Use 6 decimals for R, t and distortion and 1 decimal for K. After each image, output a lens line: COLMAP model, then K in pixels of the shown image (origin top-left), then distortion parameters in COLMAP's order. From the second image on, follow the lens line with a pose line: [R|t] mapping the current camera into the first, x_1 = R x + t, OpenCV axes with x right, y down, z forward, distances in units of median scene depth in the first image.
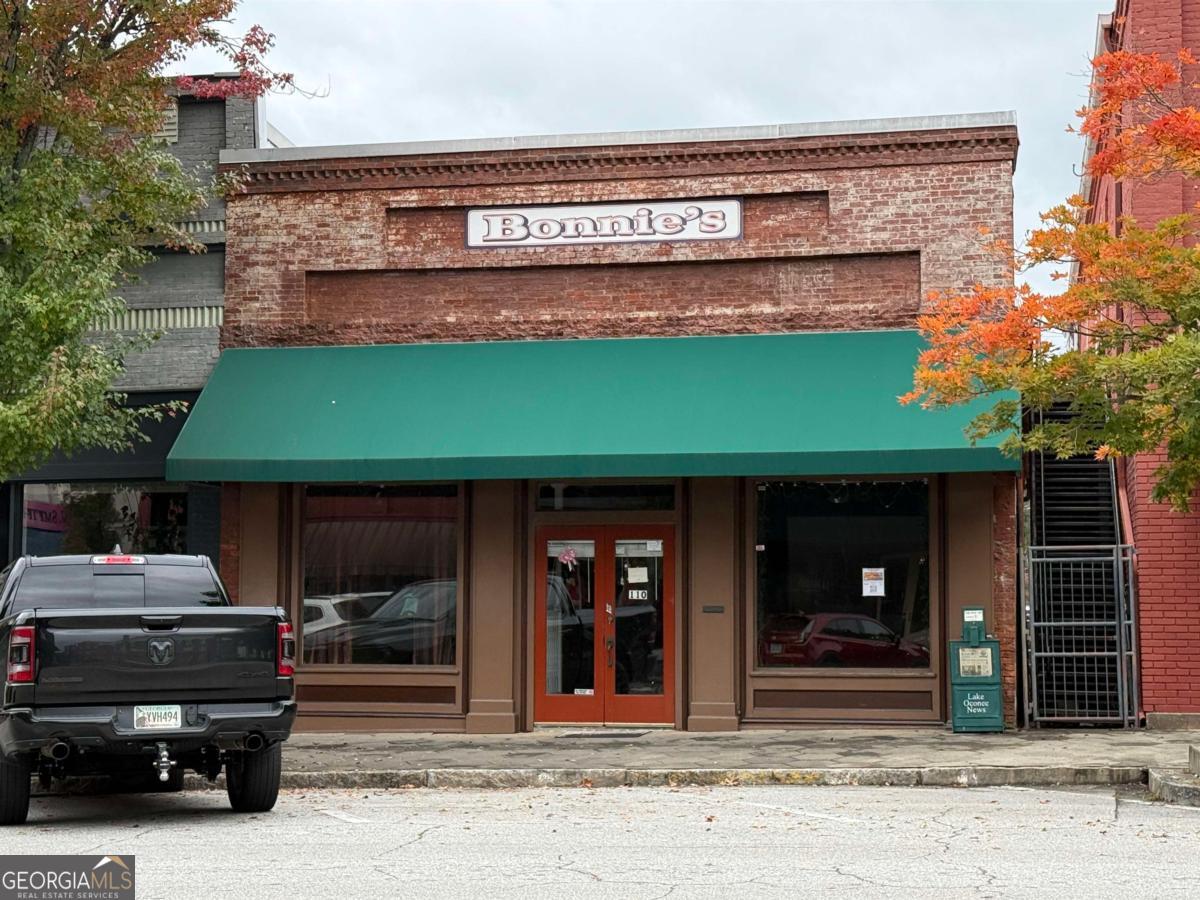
lens RADIAL K [[2038.3, 0, 600.0], [0, 2038.3, 450.0], [0, 0, 1]] dist [0.203117, 0.020211]
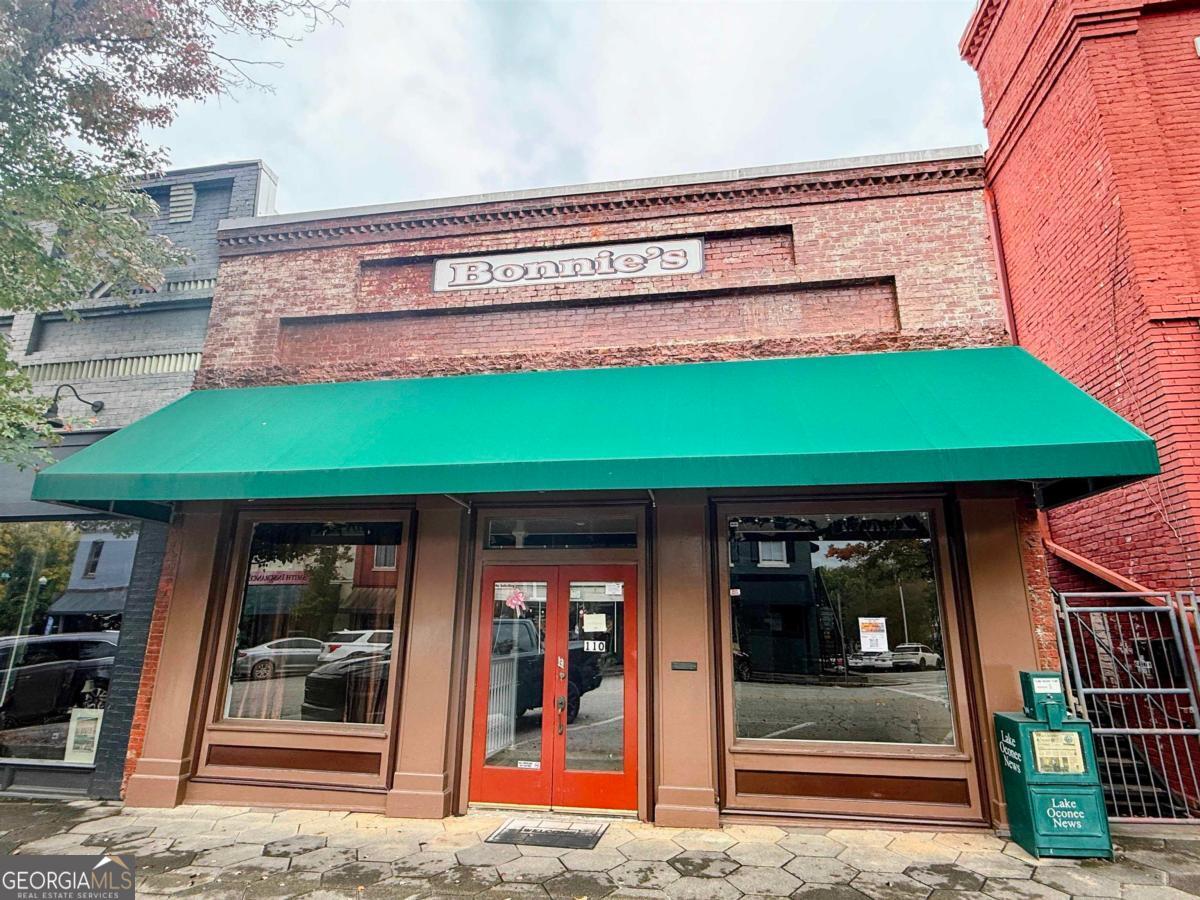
lens RADIAL K [[646.6, 0, 600.0], [0, 646.6, 450.0], [0, 0, 1]] dist [0.004461, 0.000427]
pose [[0.999101, 0.019931, 0.037419, 0.008773], [-0.012626, 0.982432, -0.186192, 0.039460], [-0.040473, 0.185553, 0.981800, 0.703232]]
